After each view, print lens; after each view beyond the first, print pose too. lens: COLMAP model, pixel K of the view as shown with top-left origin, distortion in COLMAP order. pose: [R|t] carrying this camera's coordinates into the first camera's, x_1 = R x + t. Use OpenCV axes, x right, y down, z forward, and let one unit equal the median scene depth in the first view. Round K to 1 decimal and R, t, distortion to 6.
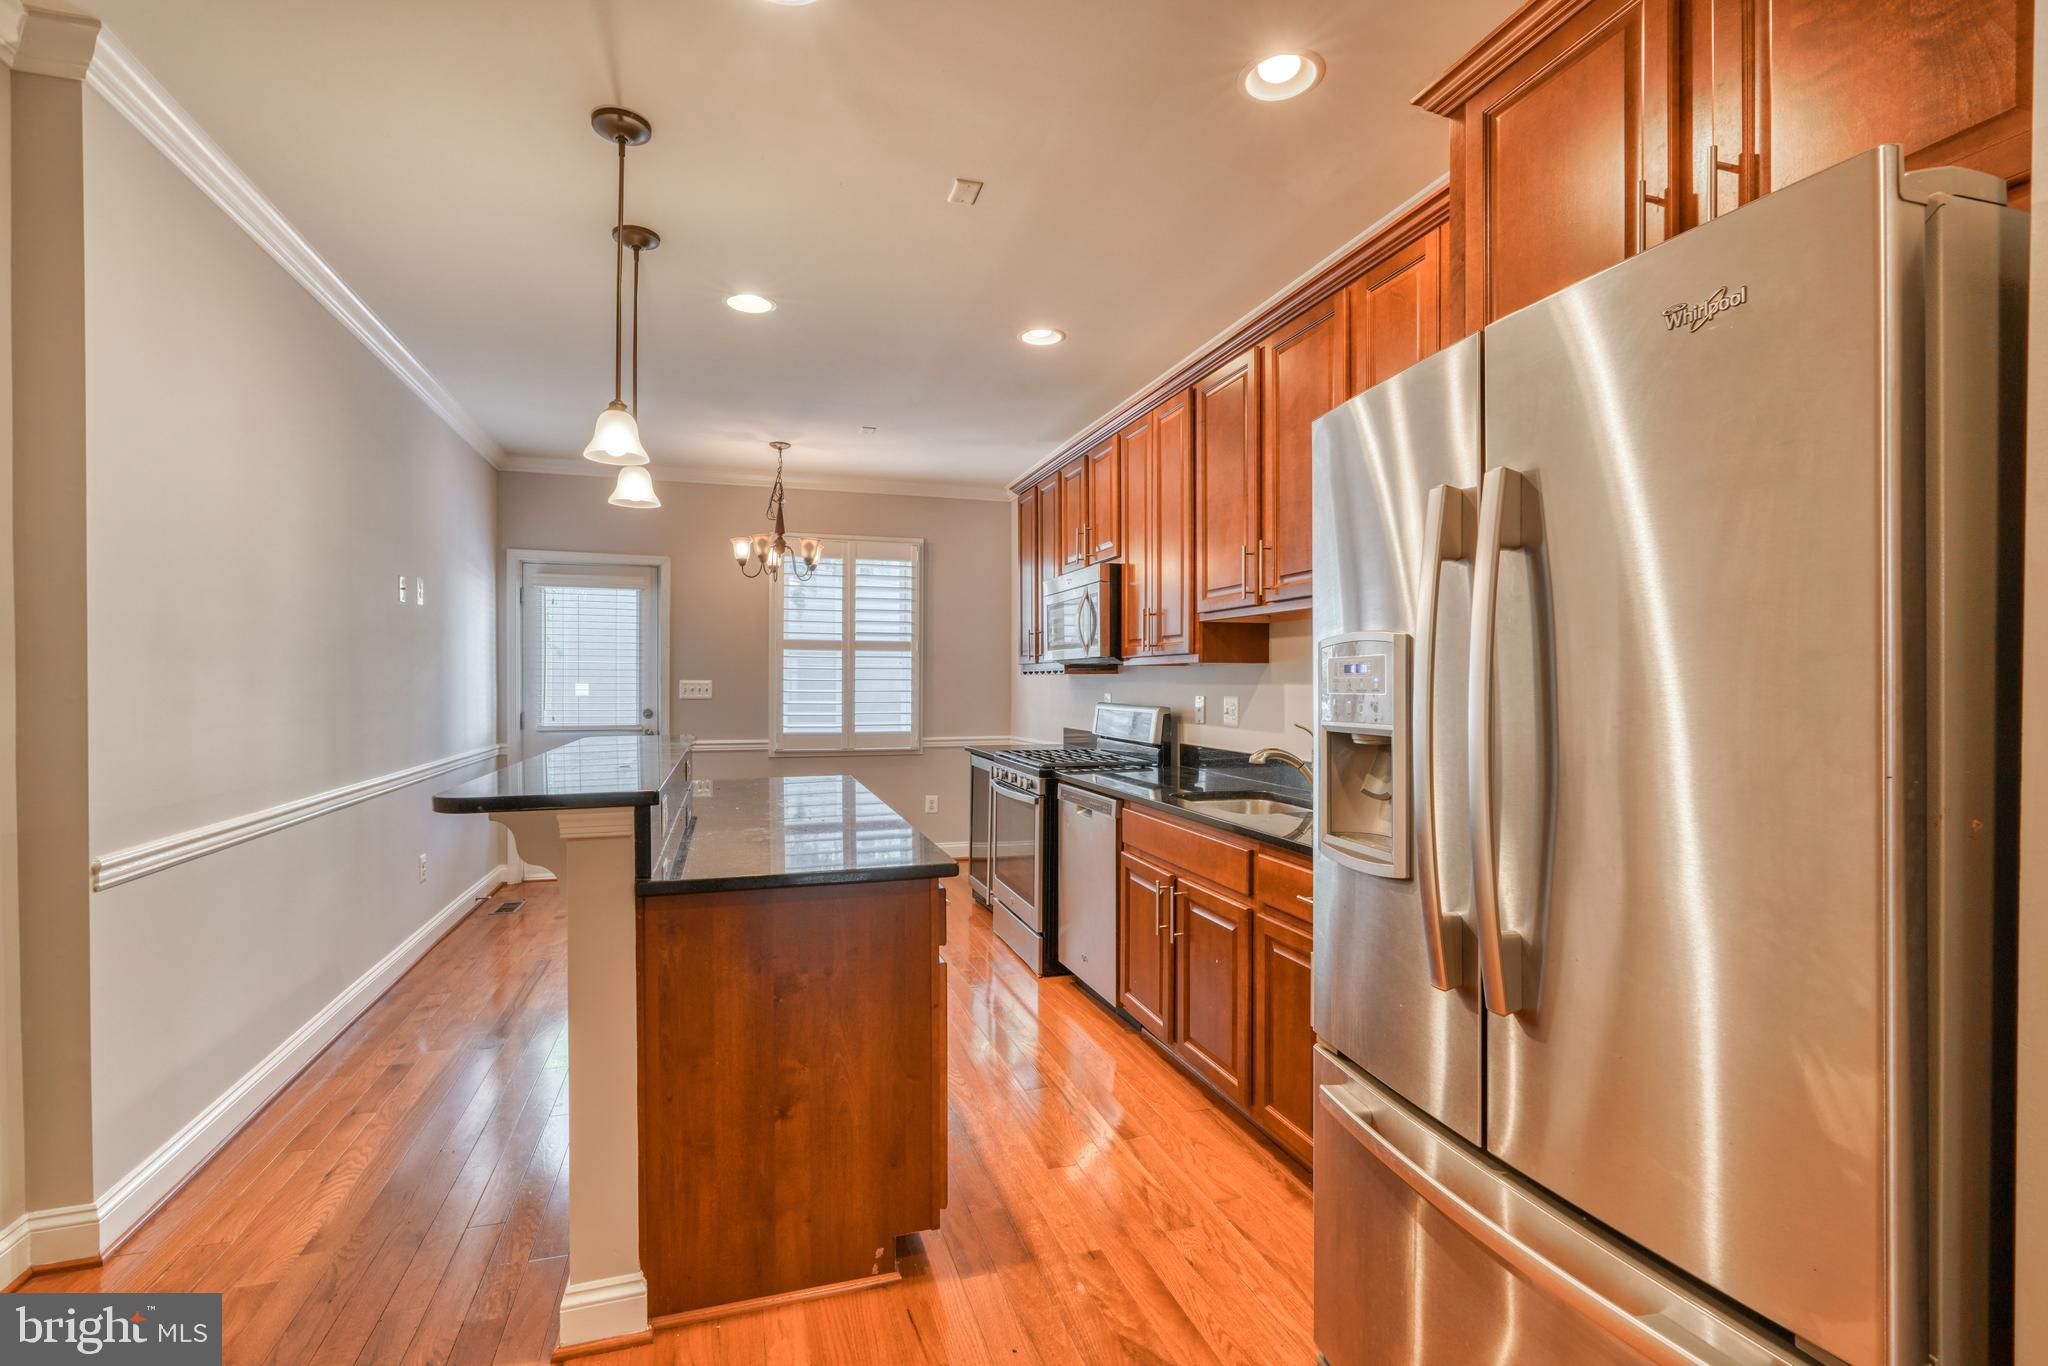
lens RADIAL K [[921.1, 0, 1024.0], [0, 921.1, 683.0], [0, 0, 1]] dist [-0.004639, 0.001202]
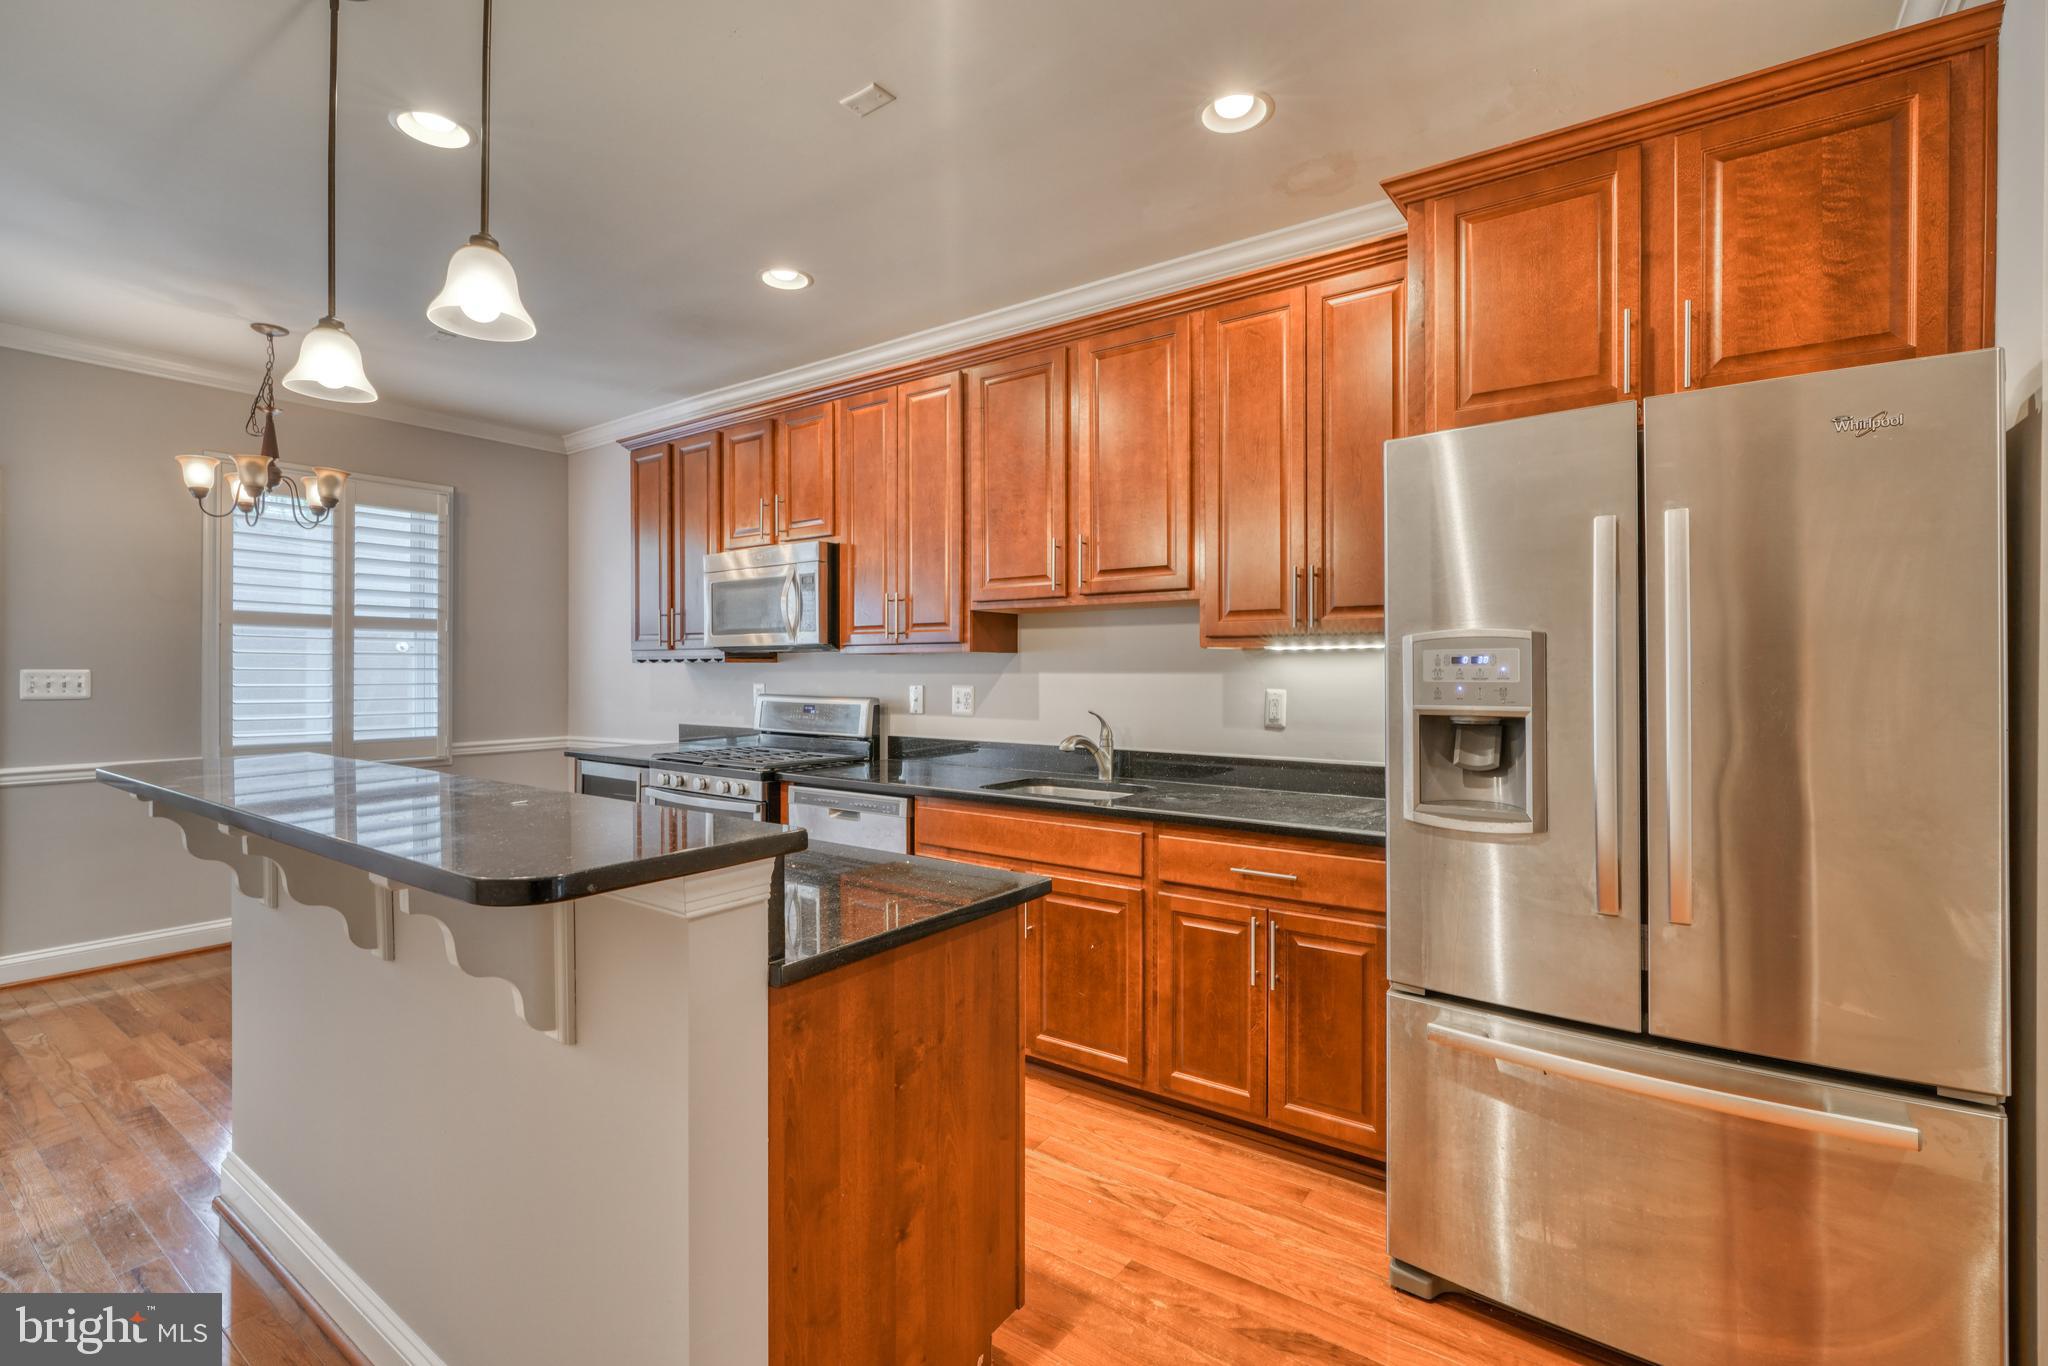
lens RADIAL K [[920.3, 0, 1021.7], [0, 920.3, 669.0], [0, 0, 1]] dist [-0.004902, 0.000731]
pose [[0.802579, -0.000177, 0.596546, -0.336443], [0.002159, 0.999994, -0.002608, -0.001173], [-0.596542, 0.003381, 0.802575, 0.168992]]
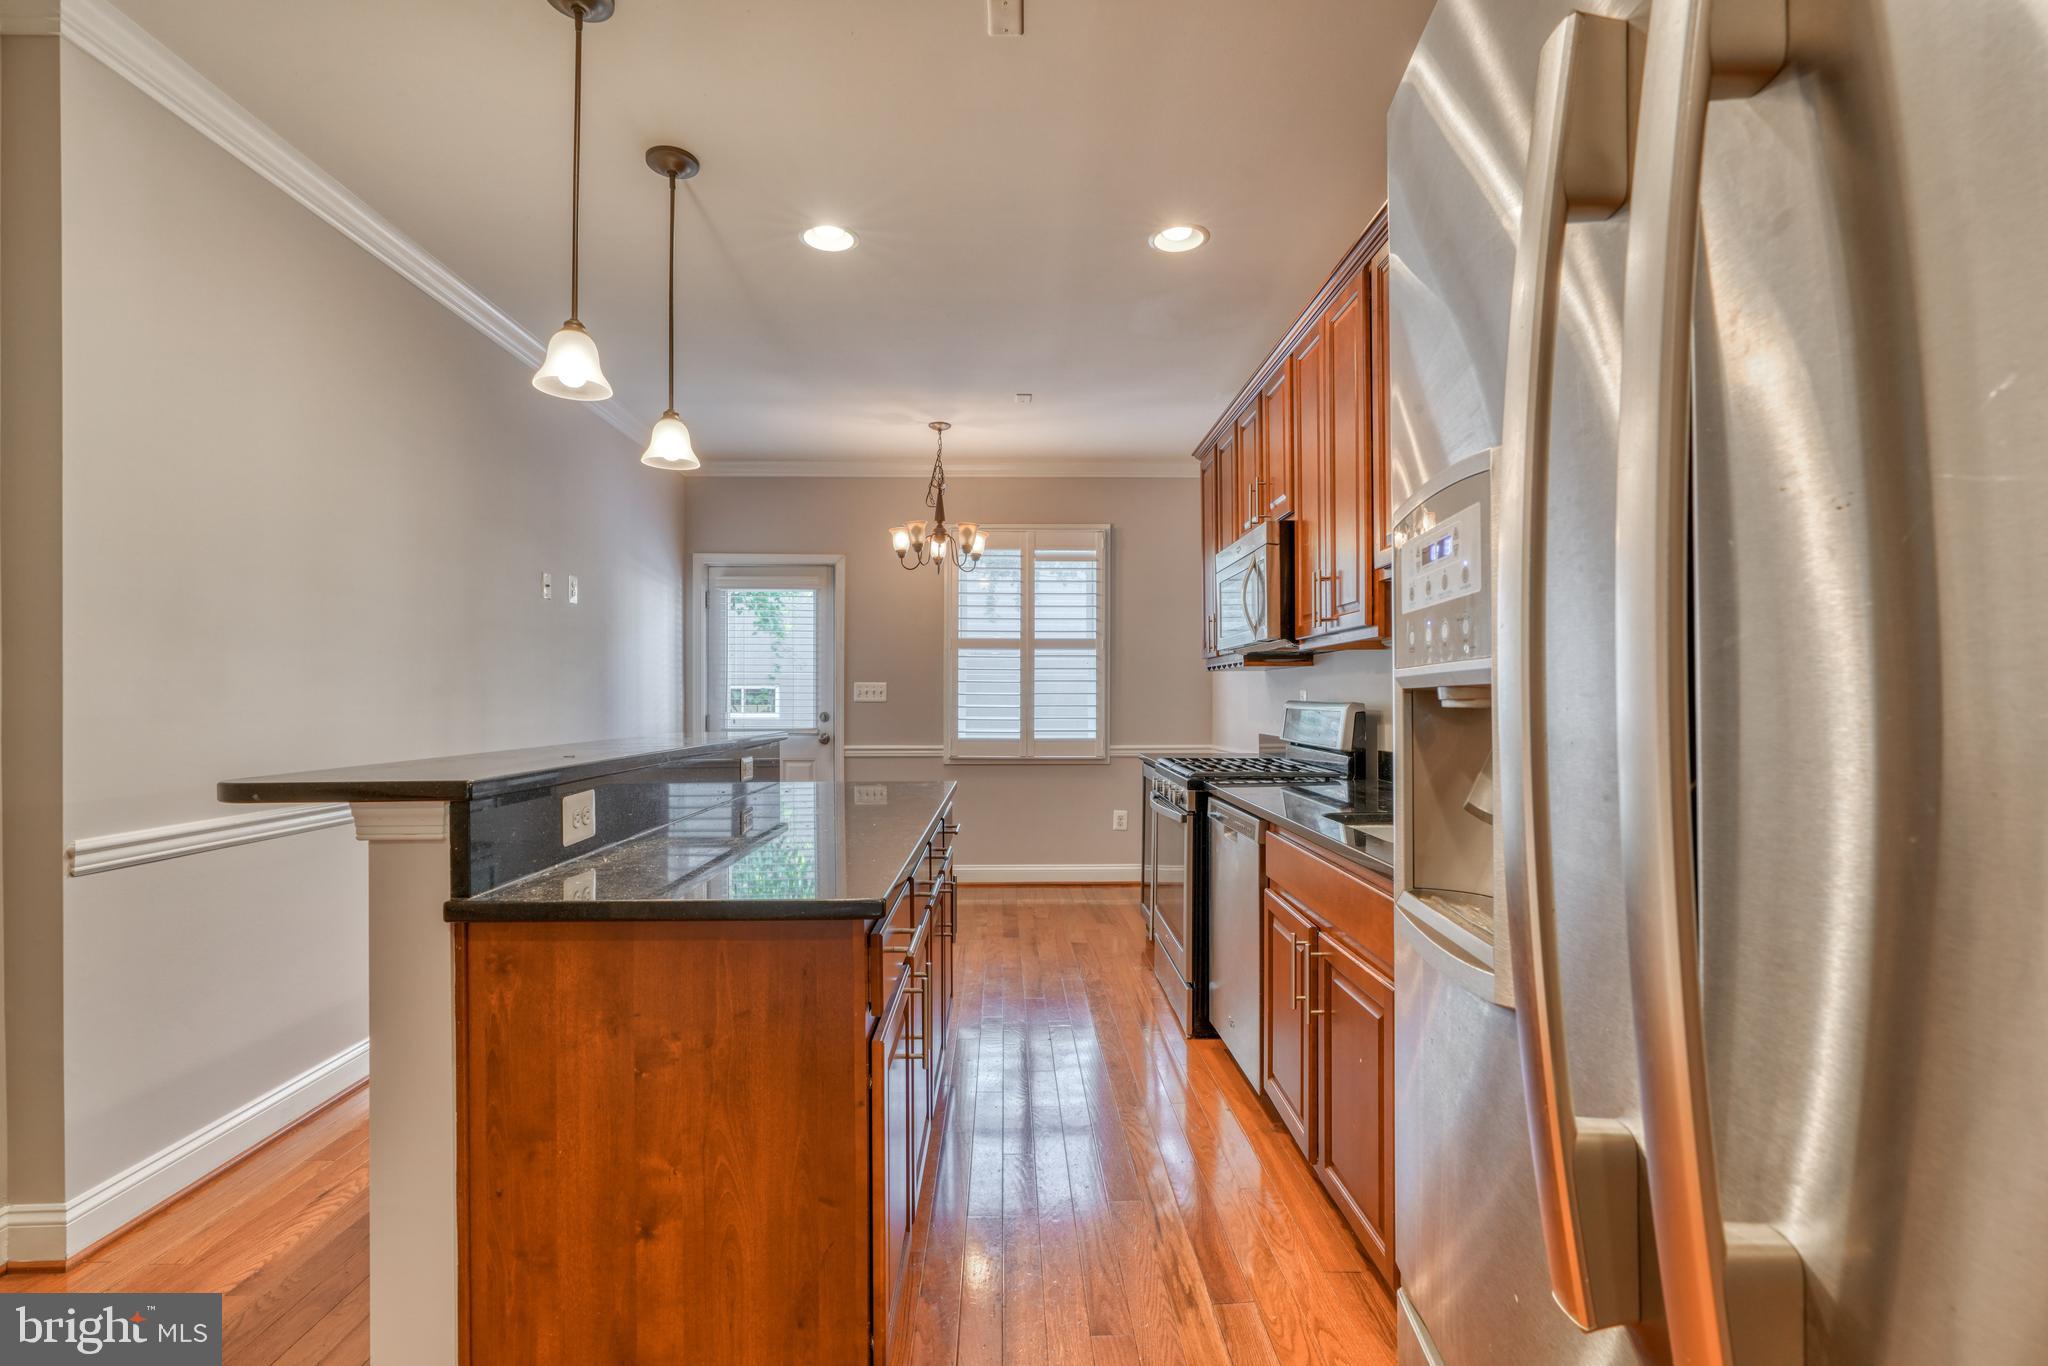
lens RADIAL K [[927.6, 0, 1028.2], [0, 927.6, 692.6], [0, 0, 1]] dist [-0.002868, 0.000420]
pose [[0.959523, -0.005002, -0.281585, 0.123154], [0.003022, 0.999968, -0.007466, 0.025710], [0.281613, 0.006313, 0.959507, 0.199775]]
